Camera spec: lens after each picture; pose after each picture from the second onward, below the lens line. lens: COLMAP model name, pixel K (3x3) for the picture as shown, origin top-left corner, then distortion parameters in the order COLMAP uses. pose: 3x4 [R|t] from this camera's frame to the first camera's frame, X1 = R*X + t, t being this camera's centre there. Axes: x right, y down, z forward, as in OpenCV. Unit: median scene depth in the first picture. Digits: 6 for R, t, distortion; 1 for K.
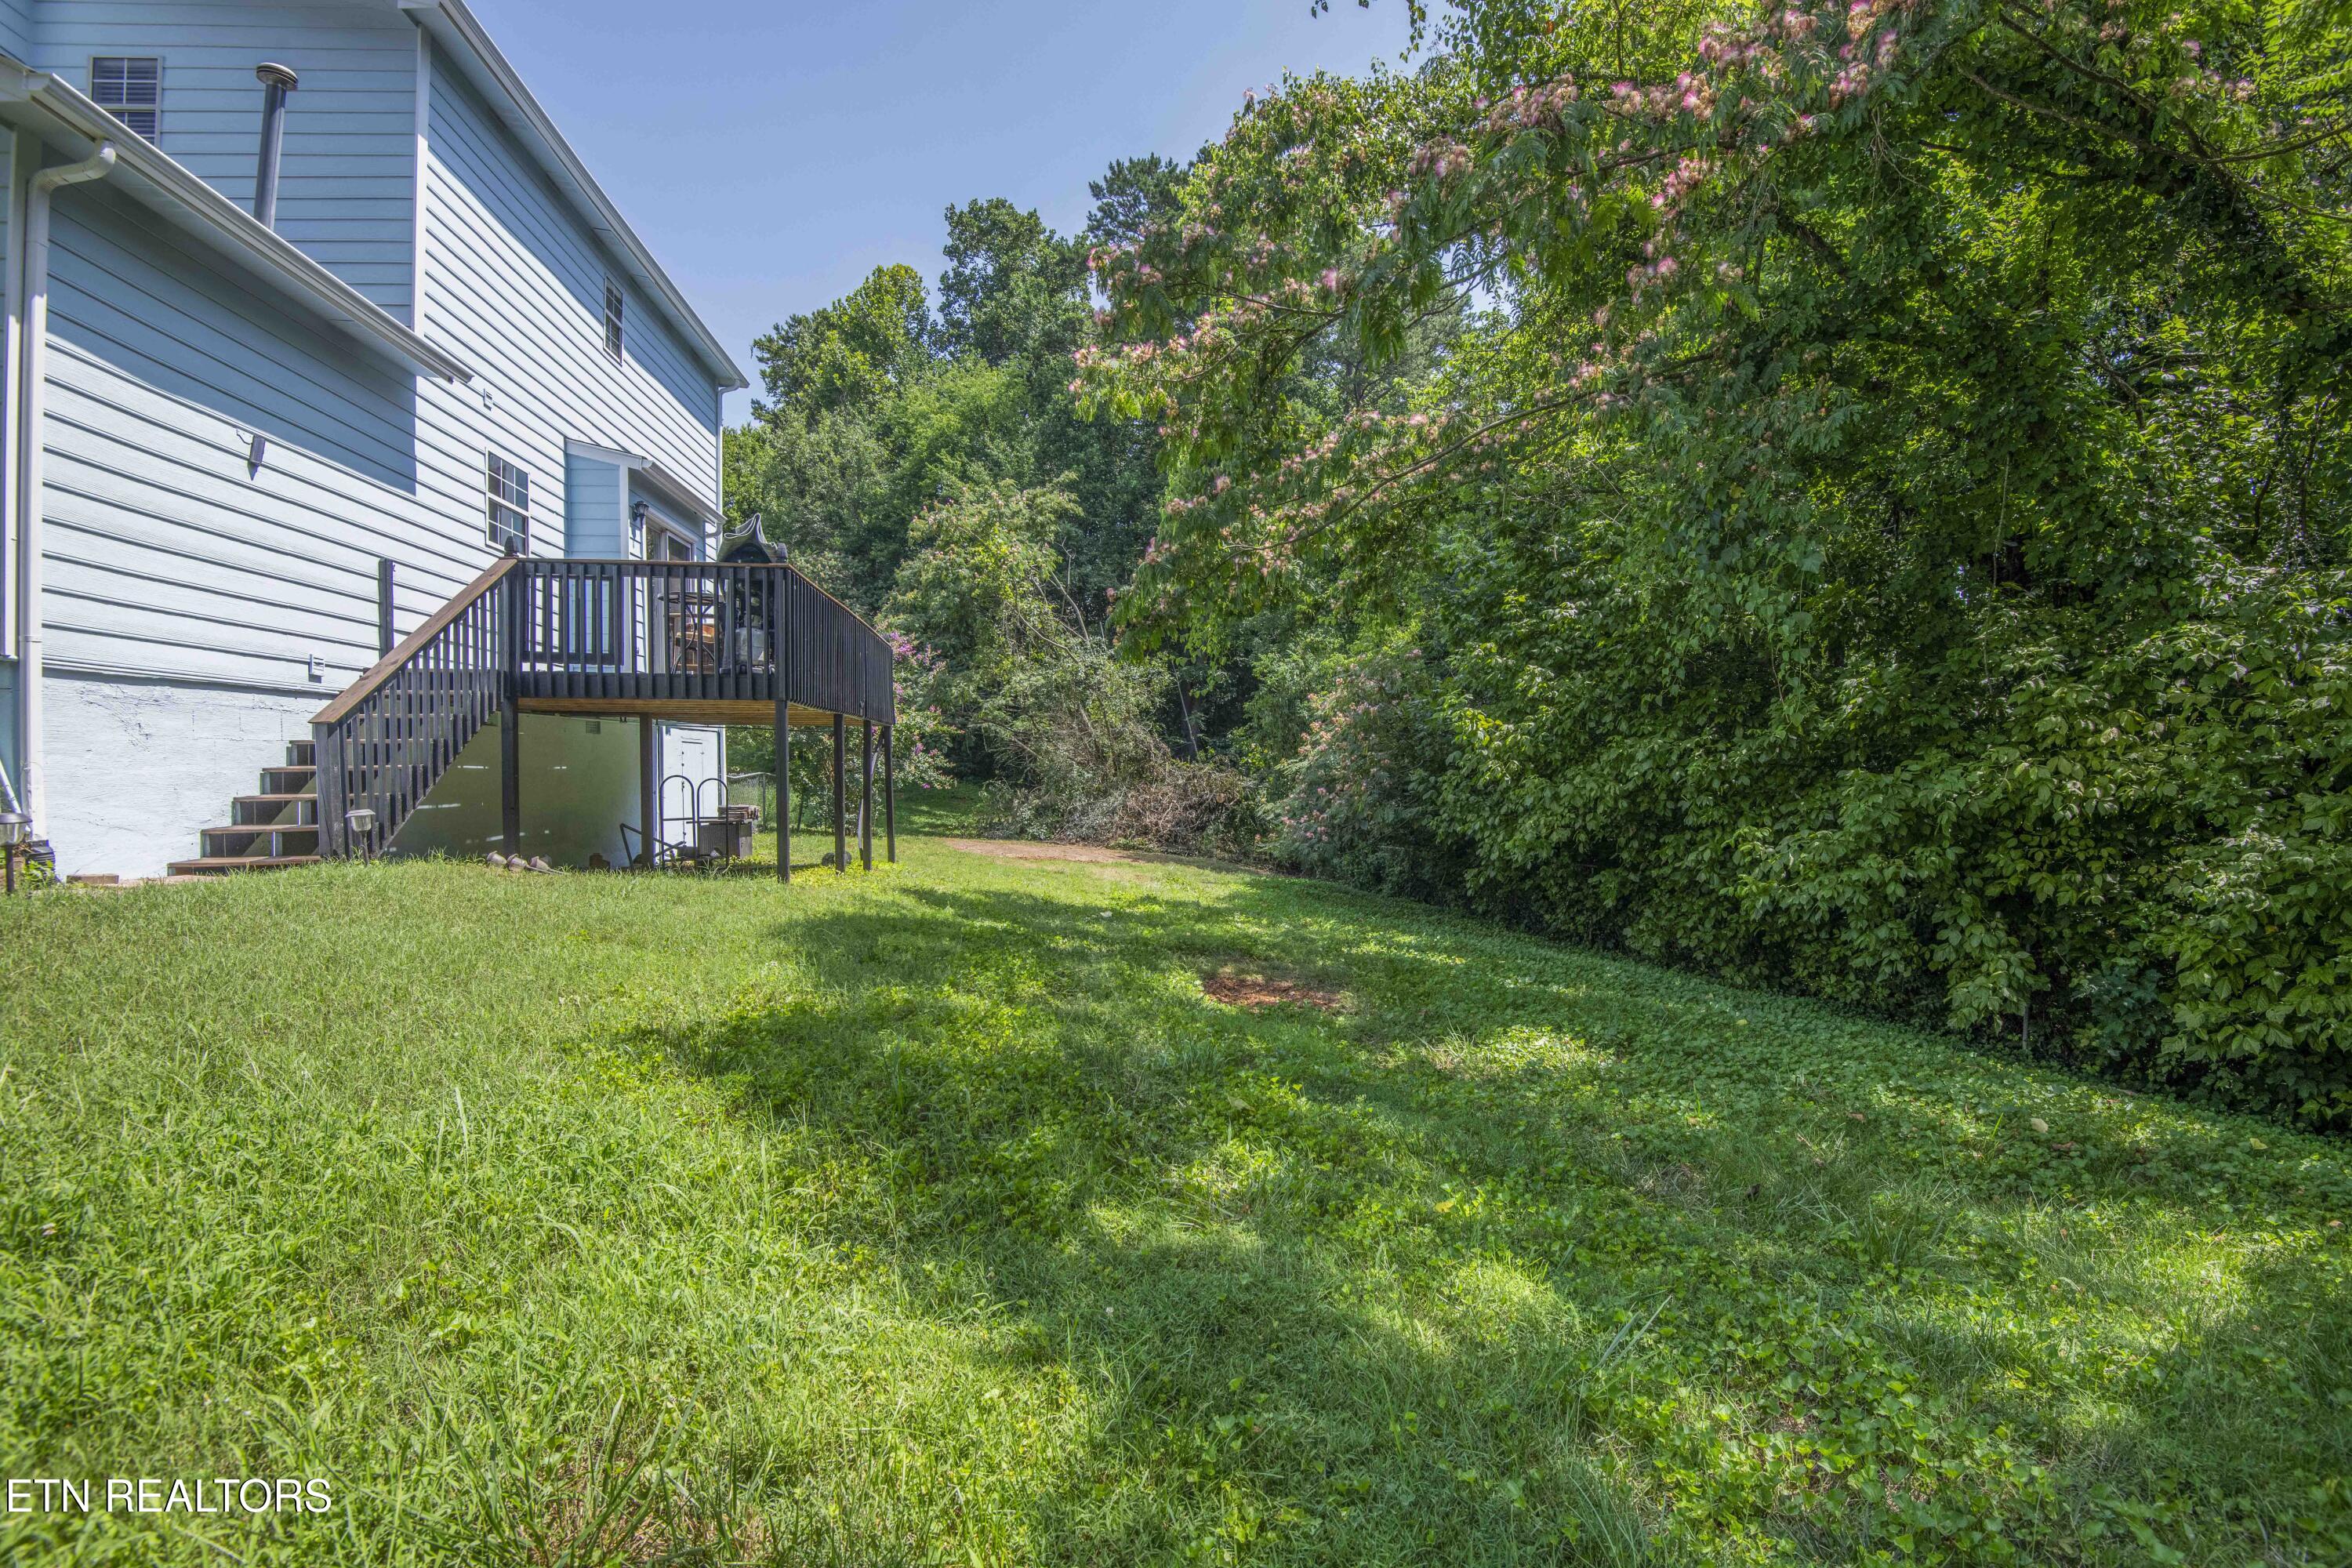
lens RADIAL K [[1092.2, 0, 1196.3], [0, 1092.2, 781.1], [0, 0, 1]] dist [-0.004851, -0.029146]
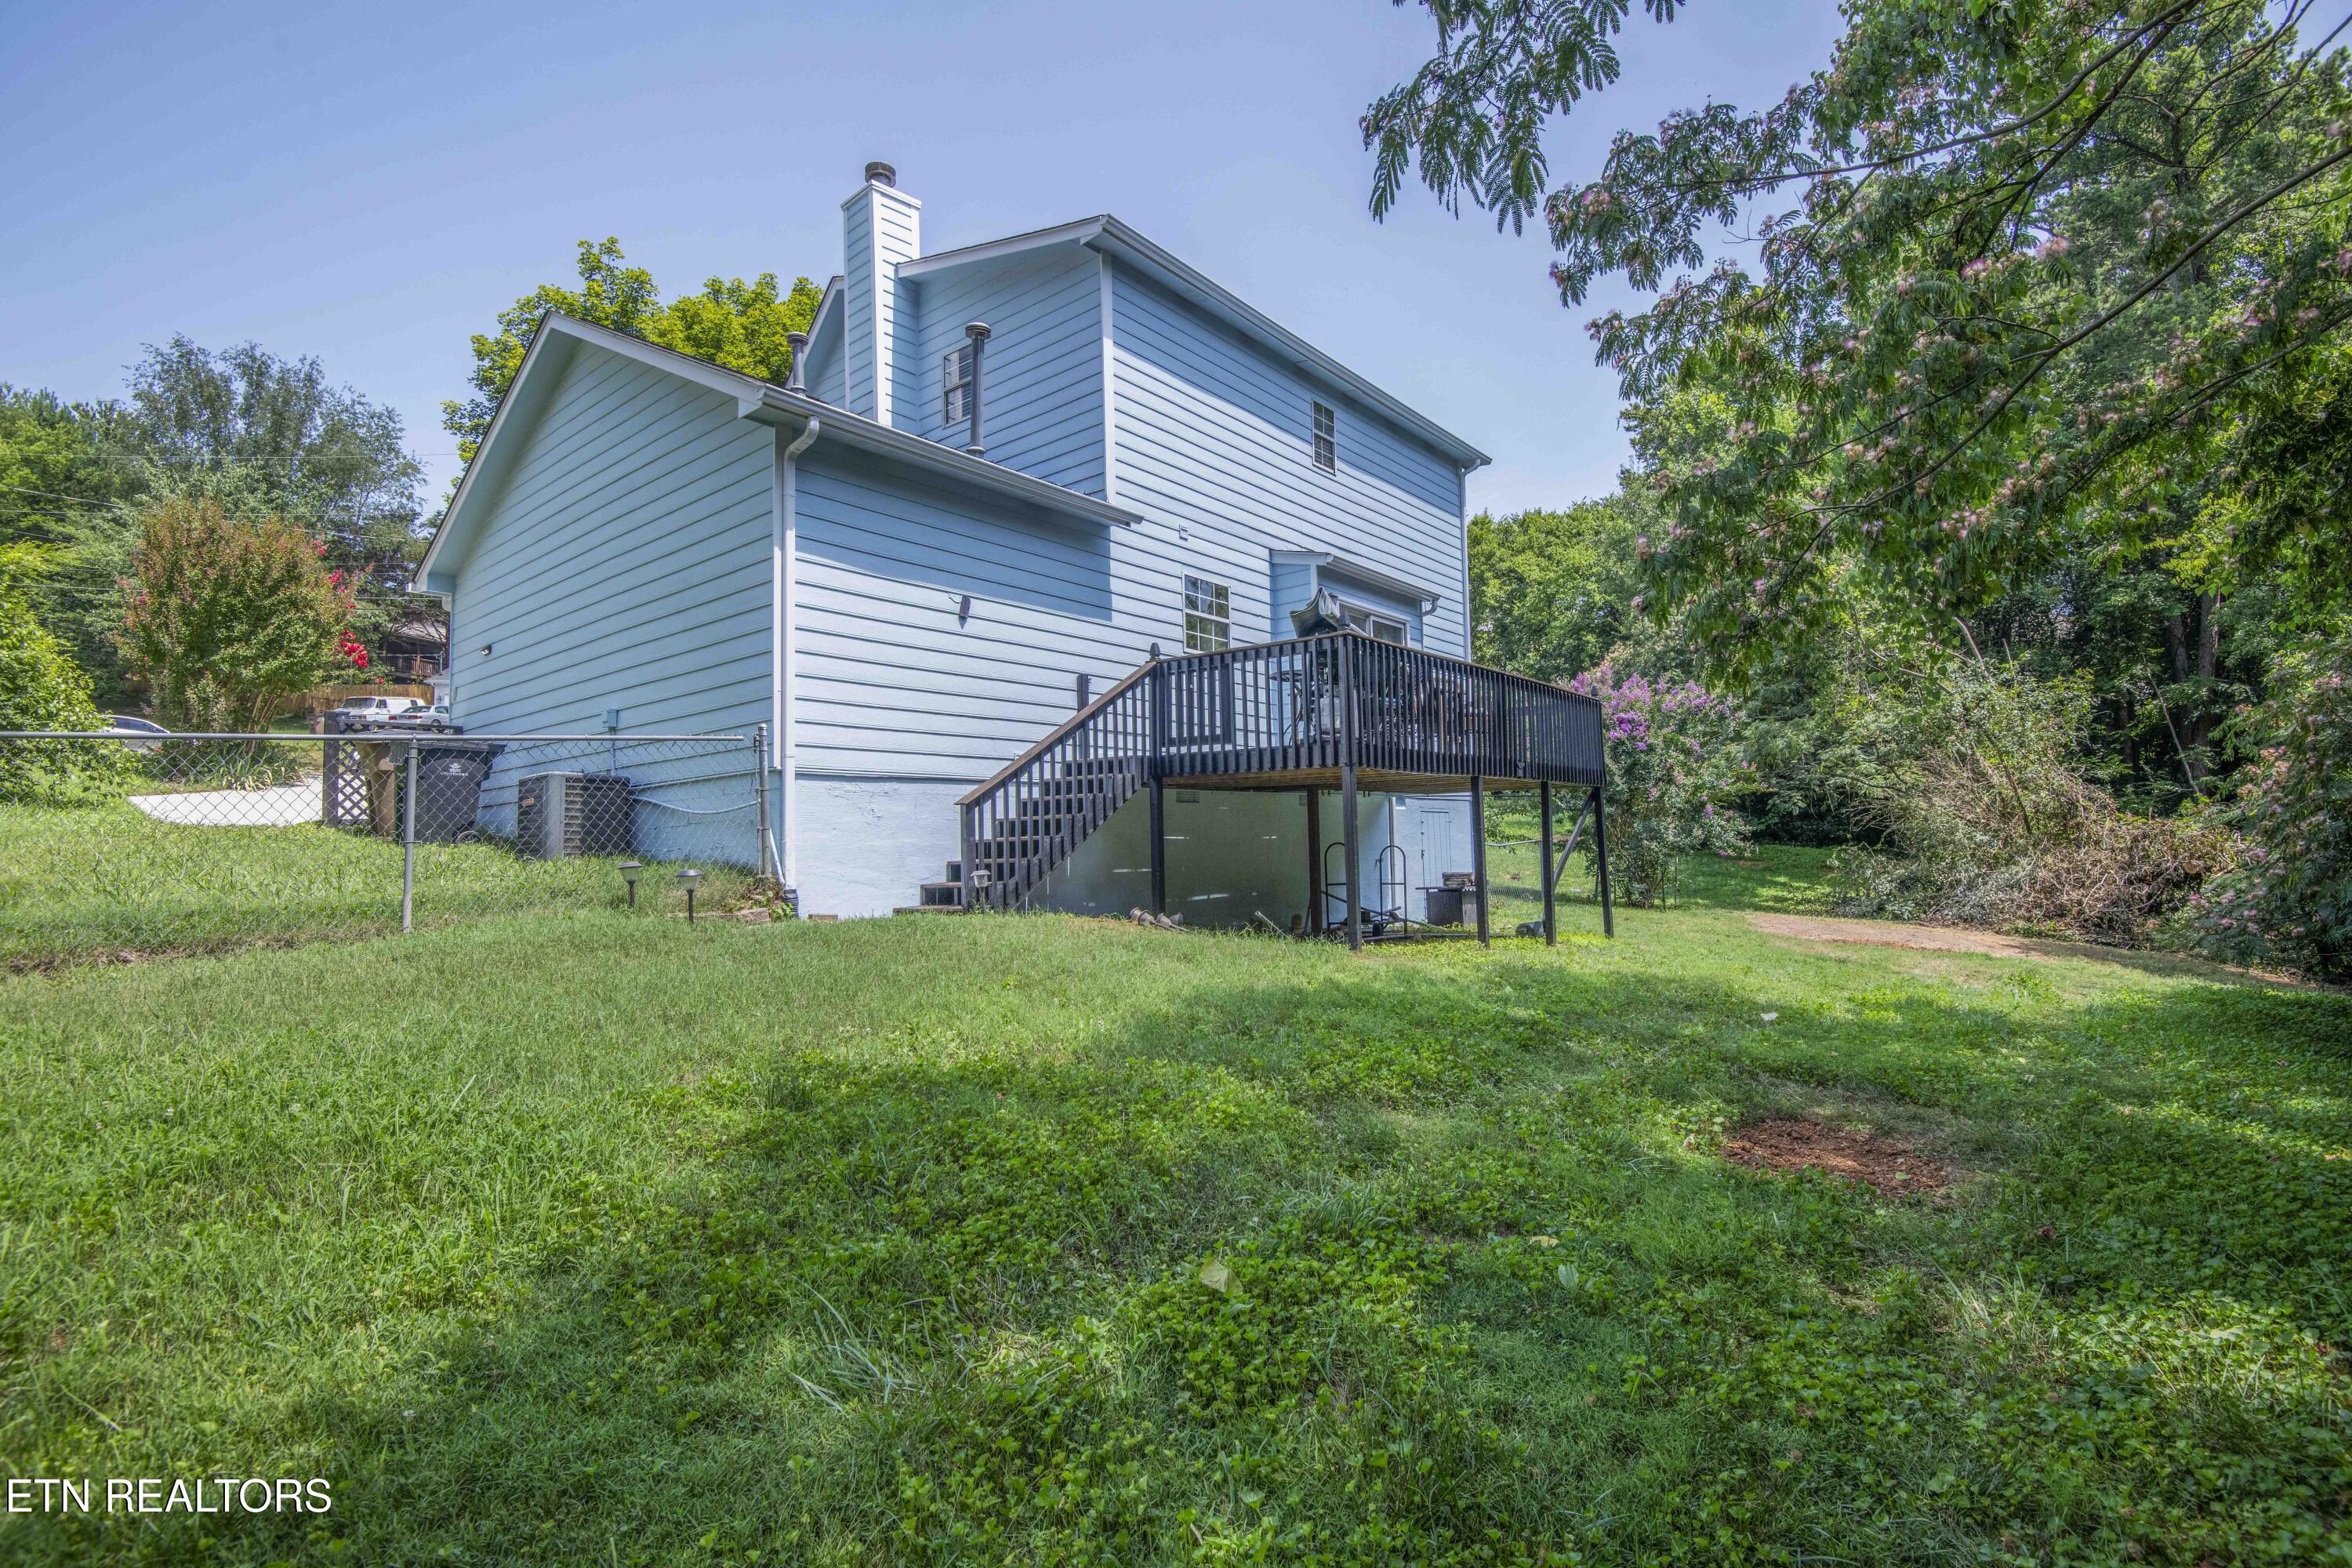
lens RADIAL K [[1093.1, 0, 1176.0], [0, 1093.1, 784.0], [0, 0, 1]] dist [-0.013637, -0.022071]
pose [[0.675195, -0.052784, -0.735748, 0.084041], [0.006859, 0.997843, -0.065293, 0.002527], [0.737607, 0.039039, 0.674100, 0.069119]]
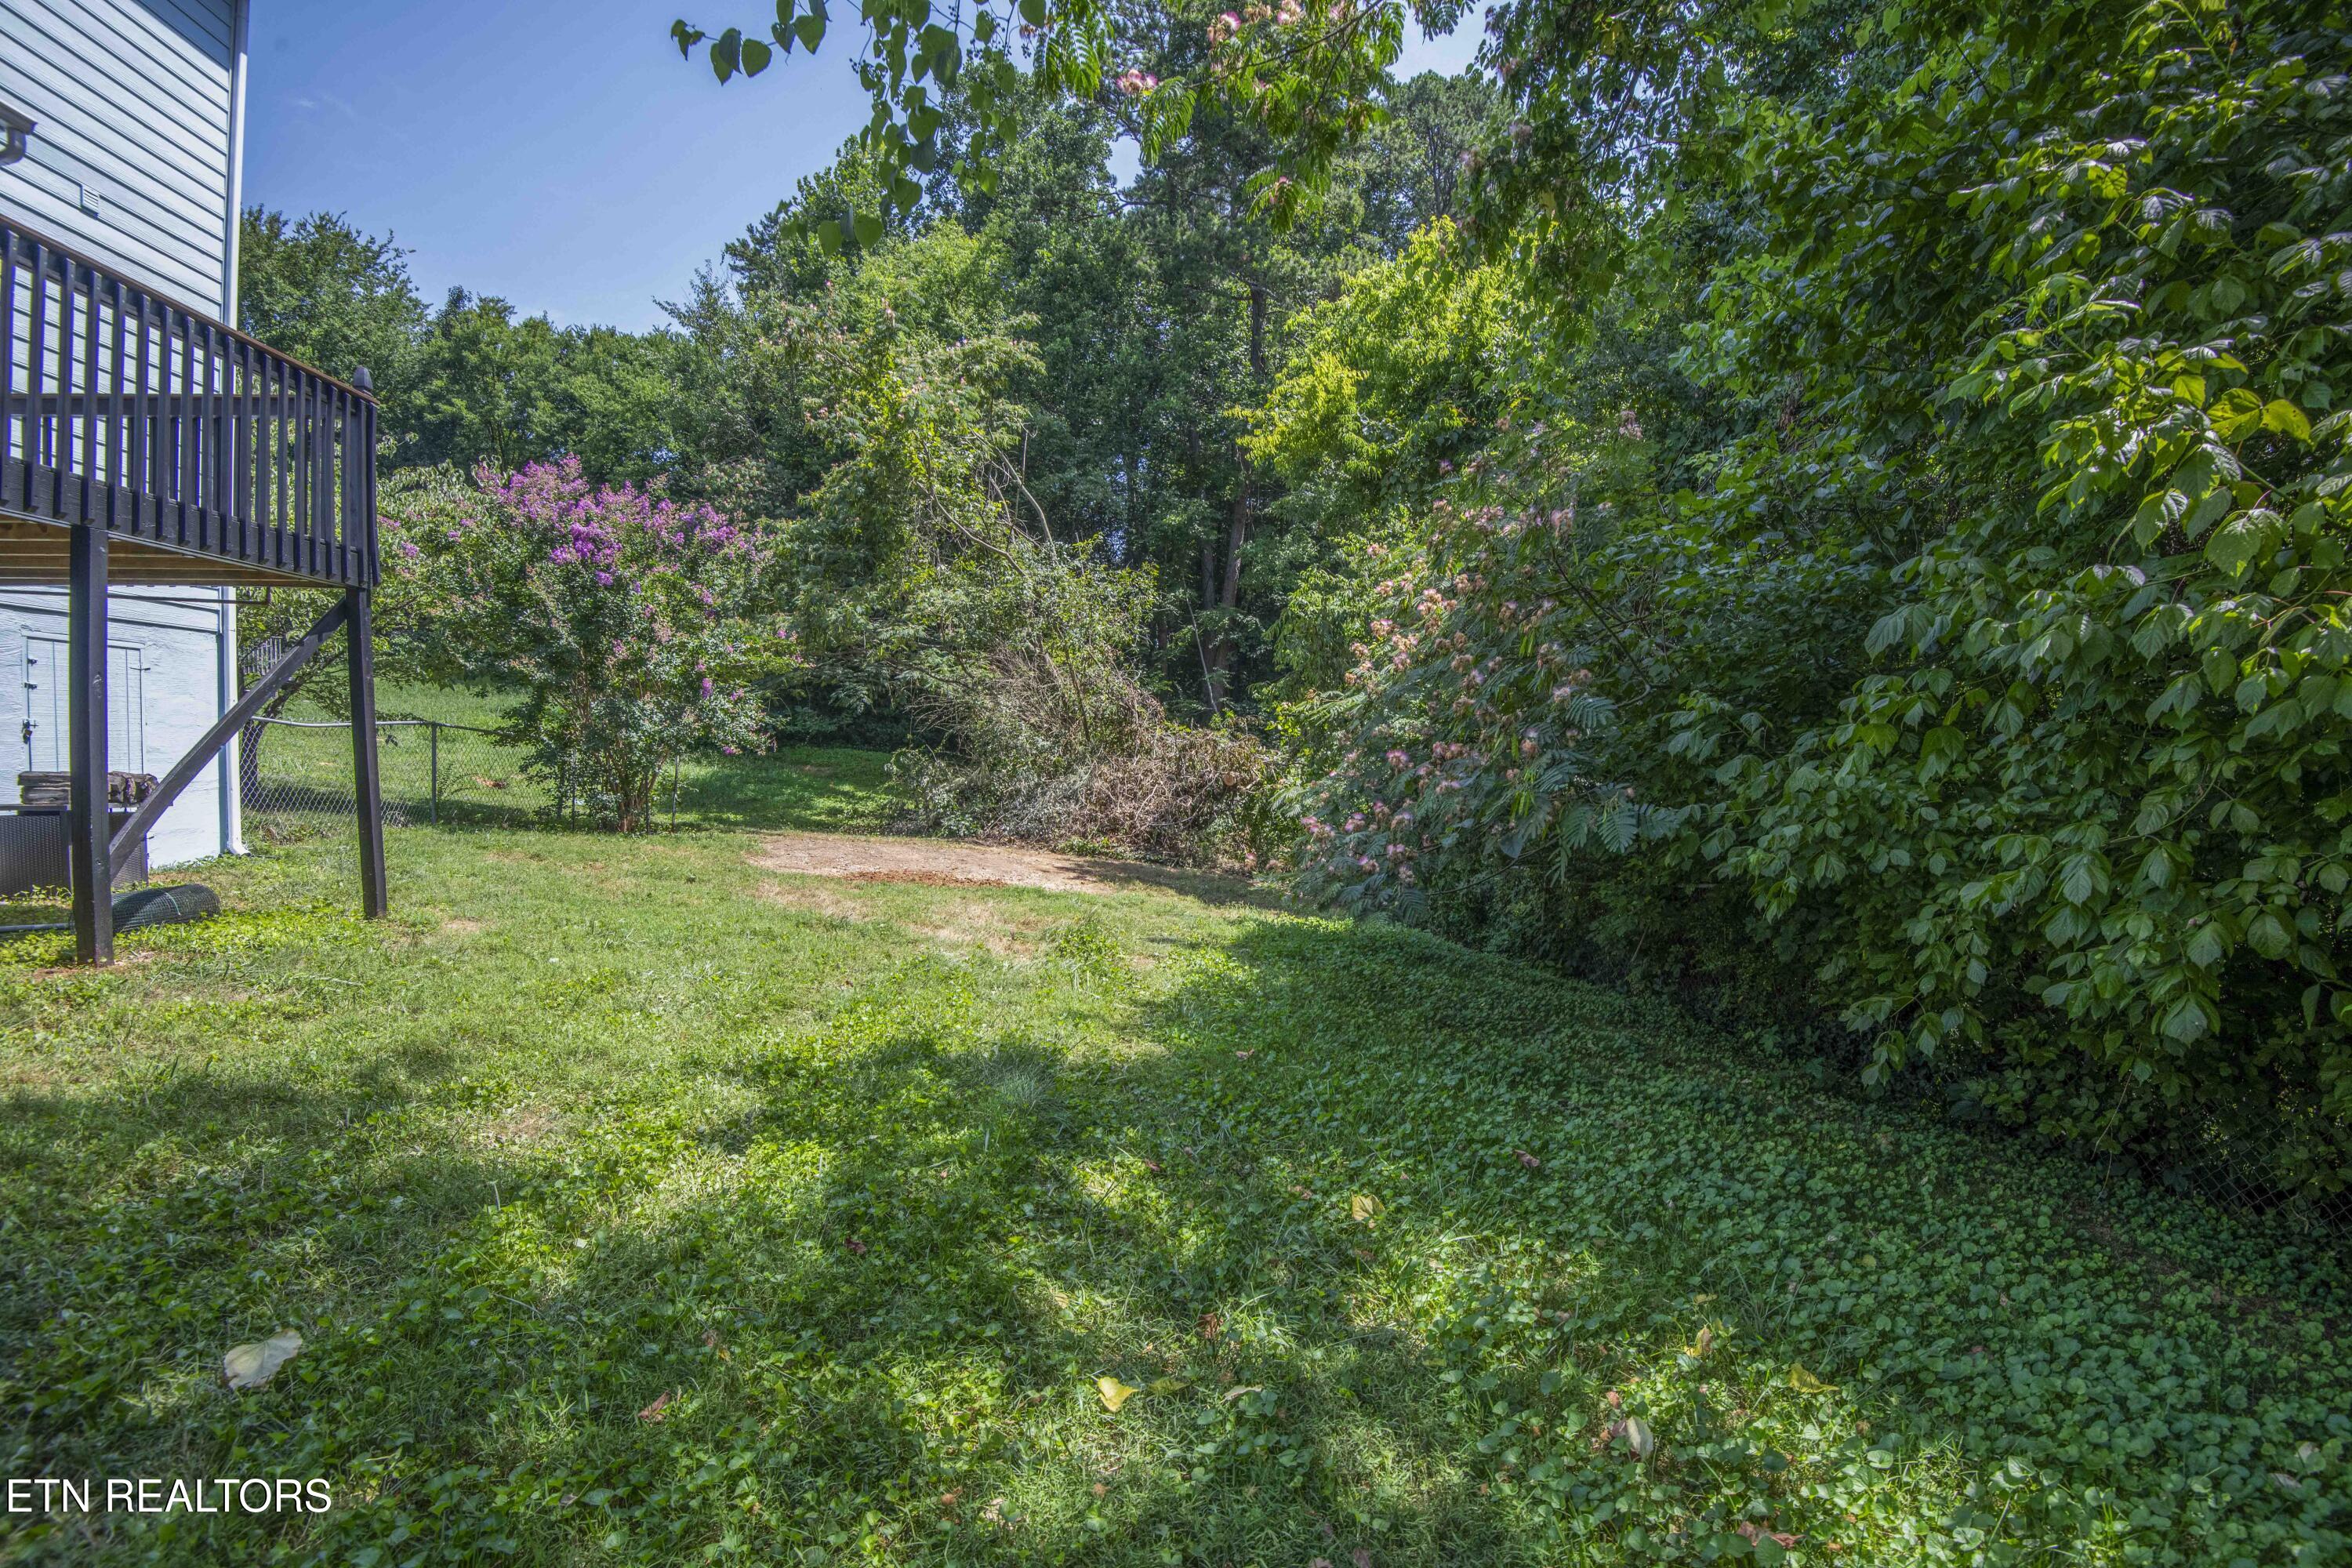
lens RADIAL K [[1092.2, 0, 1196.3], [0, 1092.2, 781.1], [0, 0, 1]] dist [-0.004851, -0.029146]
pose [[0.998672, 0.013543, -0.049713, 0.034313], [-0.012856, 0.999818, 0.014121, 0.008023], [0.049895, -0.013463, 0.998664, 0.336886]]
